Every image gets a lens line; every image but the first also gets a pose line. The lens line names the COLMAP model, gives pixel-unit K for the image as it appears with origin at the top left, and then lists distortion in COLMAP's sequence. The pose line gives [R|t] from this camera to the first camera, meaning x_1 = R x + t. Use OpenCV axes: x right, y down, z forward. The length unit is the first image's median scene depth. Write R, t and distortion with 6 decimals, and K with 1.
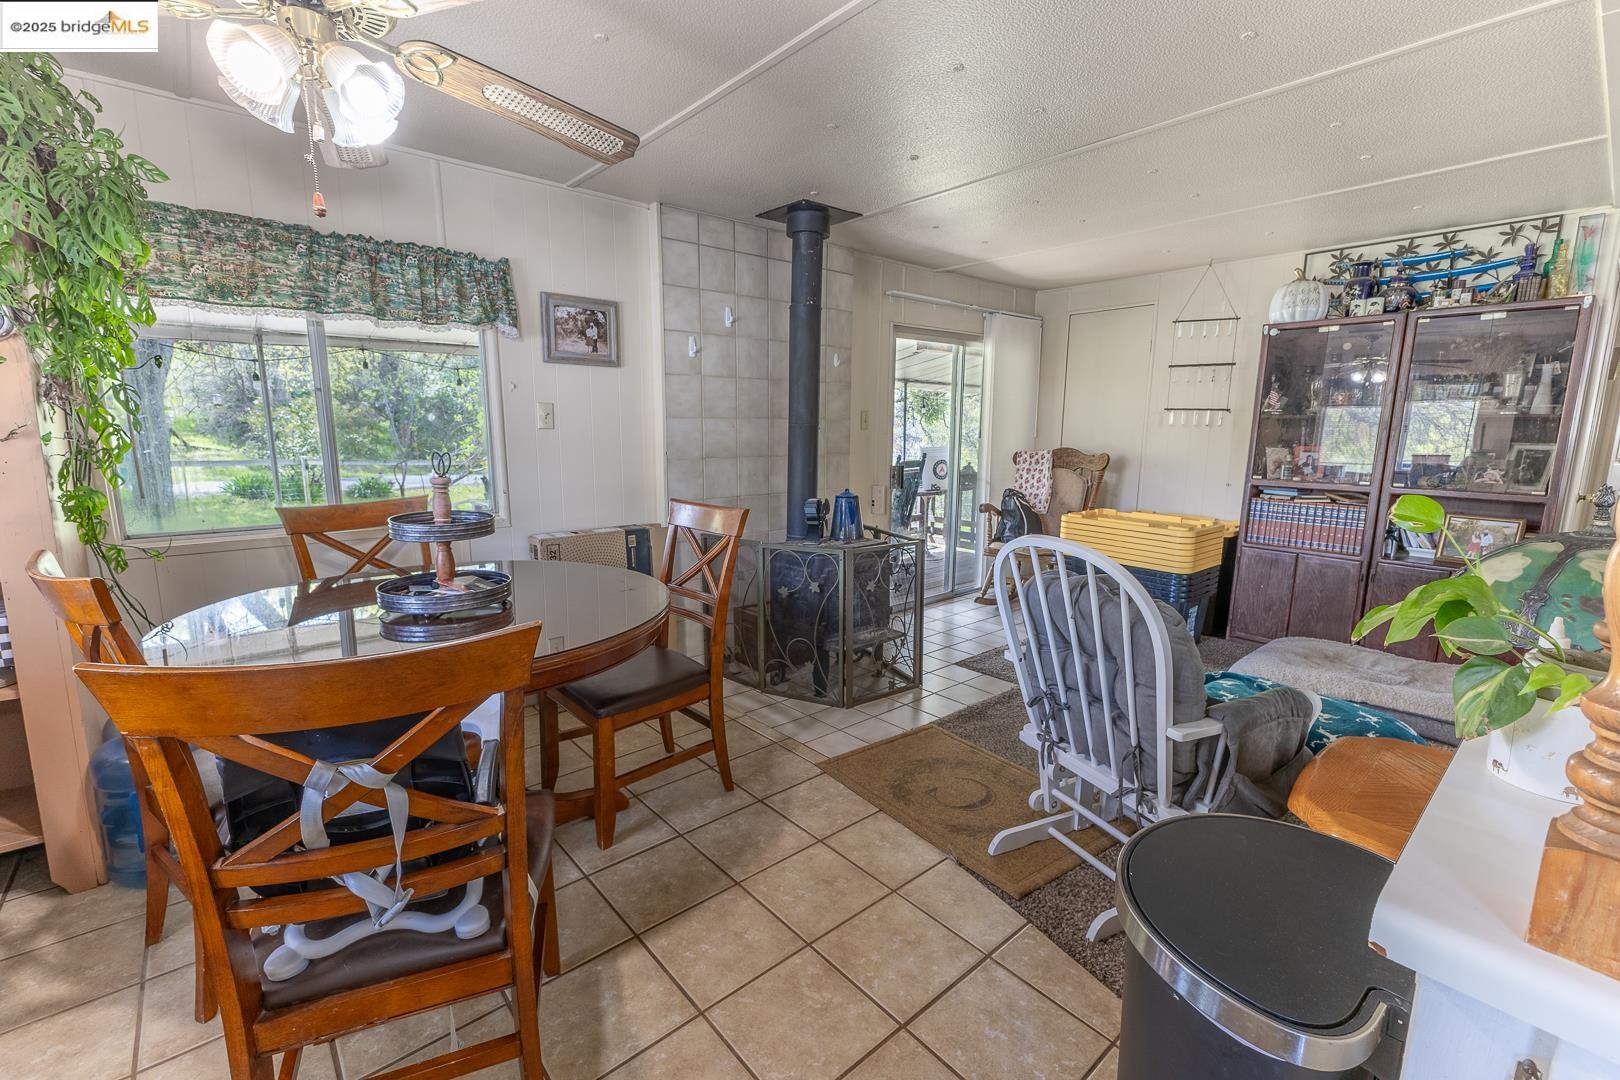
lens RADIAL K [[695.5, 0, 812.8], [0, 695.5, 537.9], [0, 0, 1]] dist [0.010310, -0.003746]
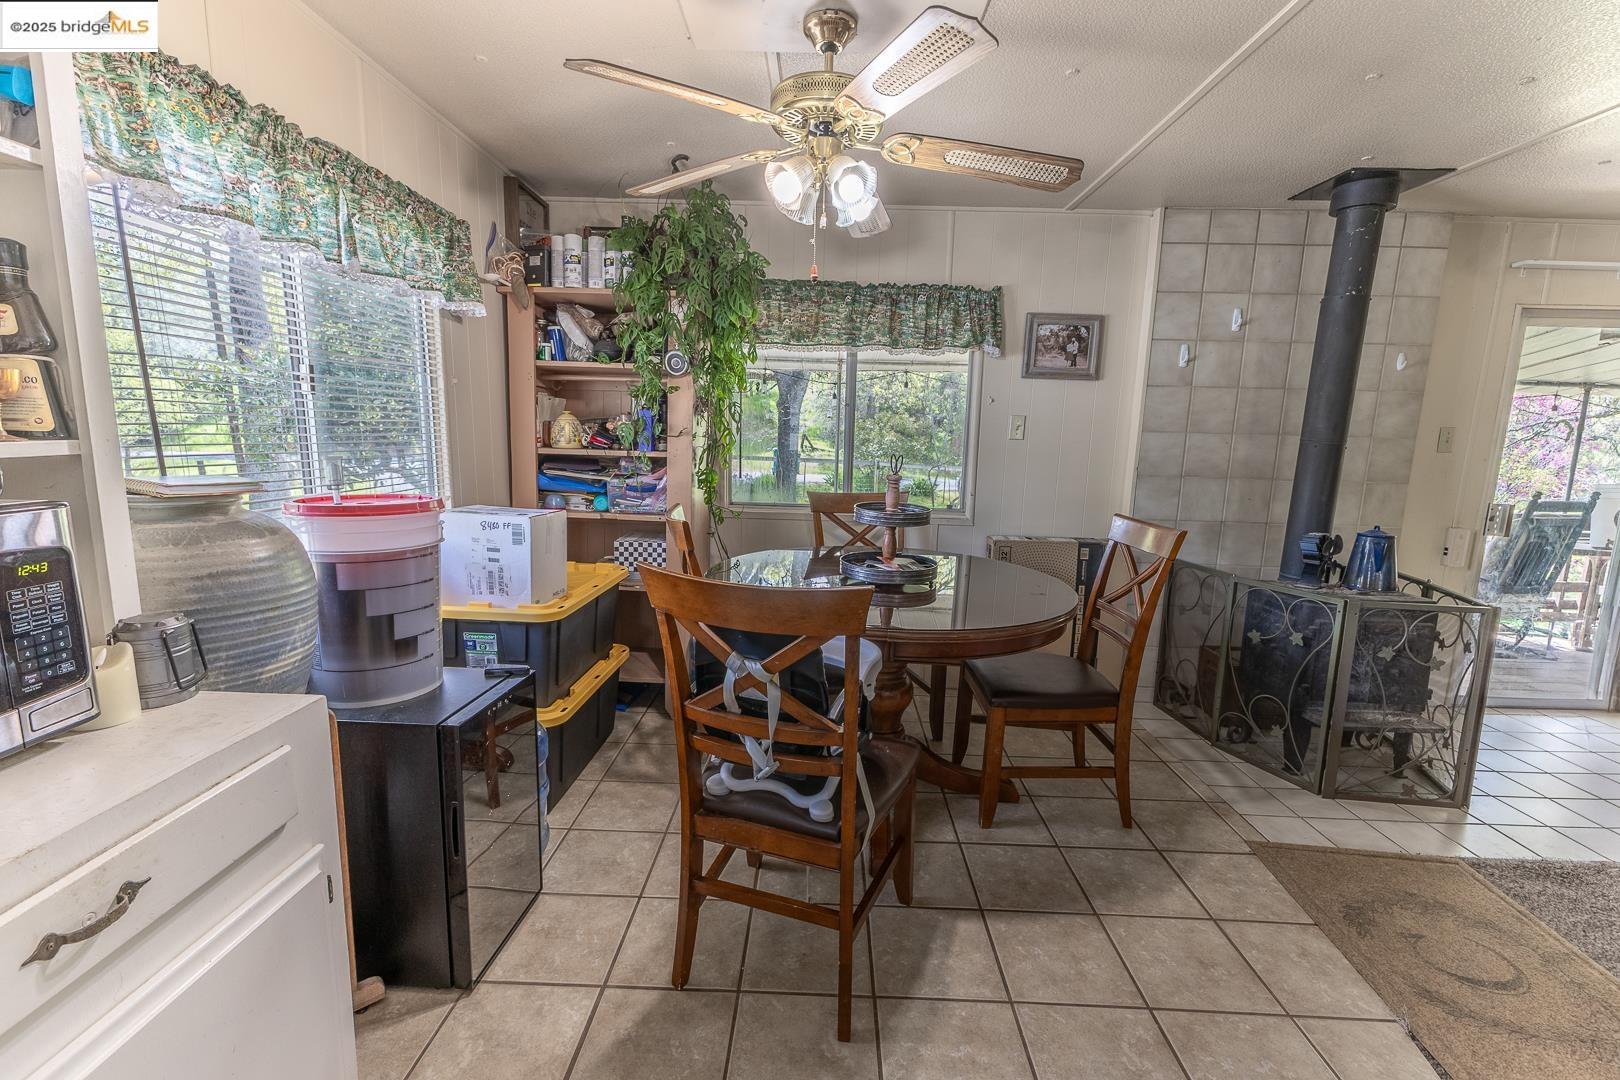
lens RADIAL K [[695.5, 0, 809.6], [0, 695.5, 538.2], [0, 0, 1]] dist [0.010310, -0.003746]
pose [[0.740951, 0.119584, -0.660826, 0.116523], [-0.131648, 0.990790, 0.031684, 0.002890], [0.658529, 0.063520, 0.749870, -0.009045]]
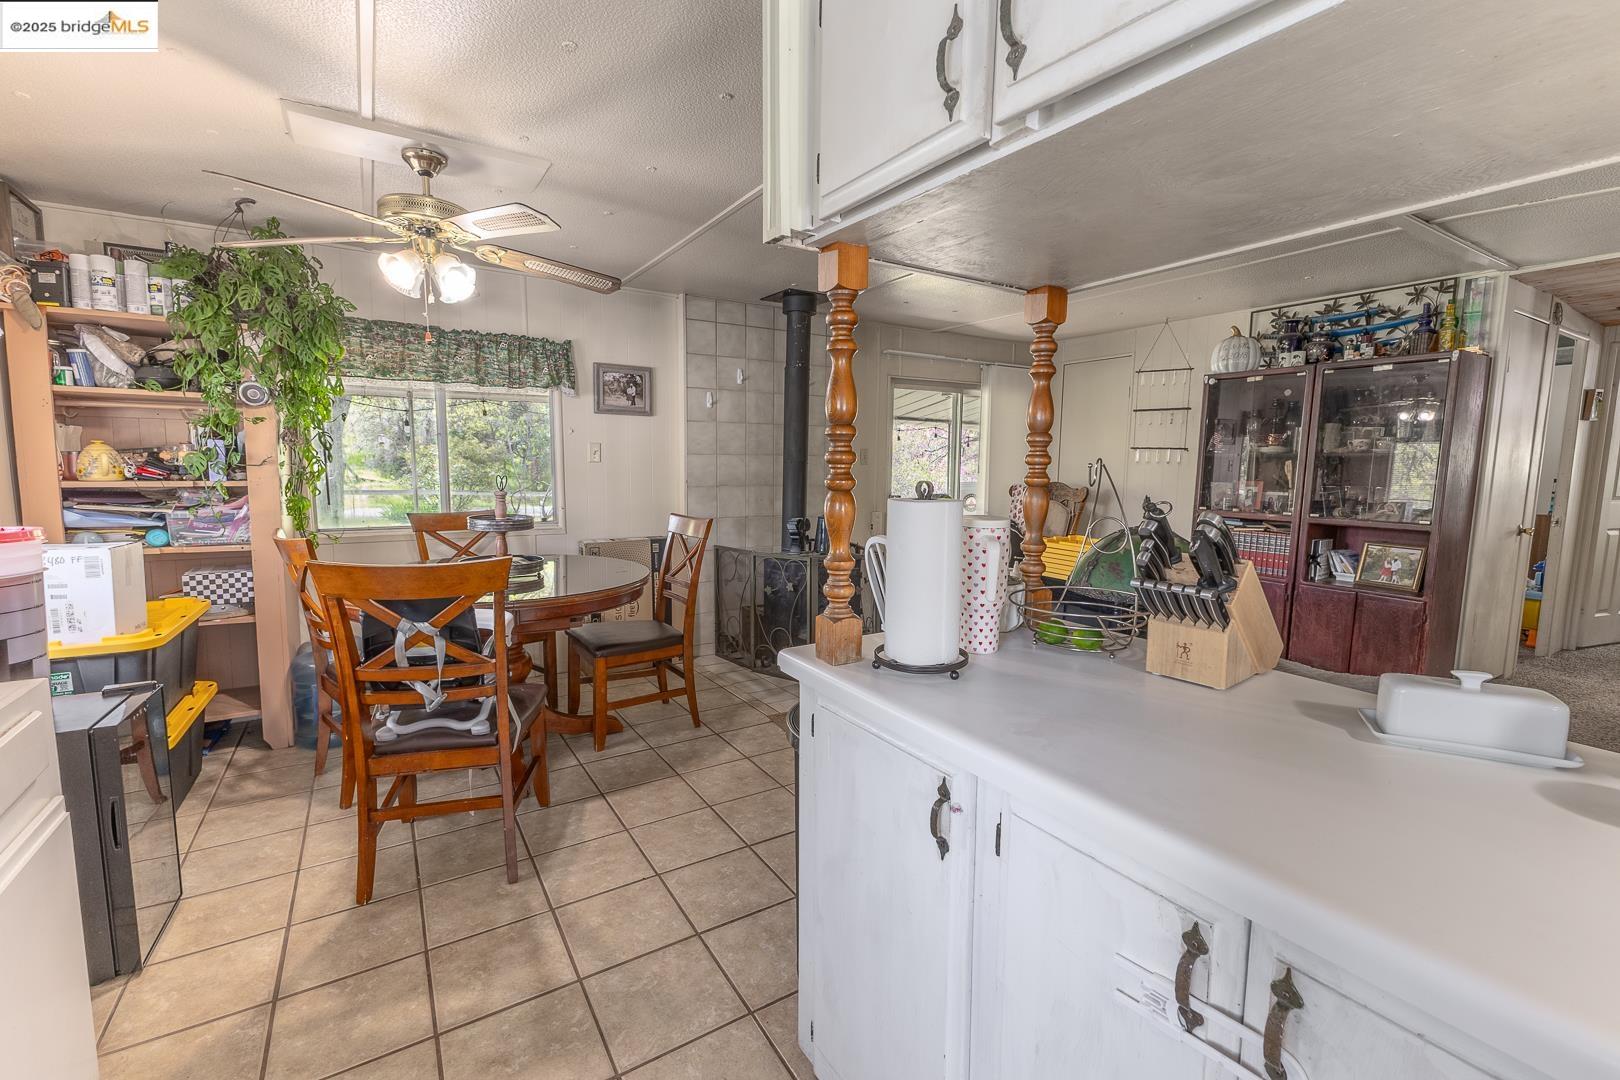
lens RADIAL K [[695.5, 0, 811.8], [0, 695.5, 536.9], [0, 0, 1]] dist [0.010310, -0.003746]
pose [[0.988797, 0.020380, -0.147870, 0.247124], [-0.028366, 0.998239, -0.052099, 0.048934], [0.146548, 0.055710, 0.987634, -0.274792]]
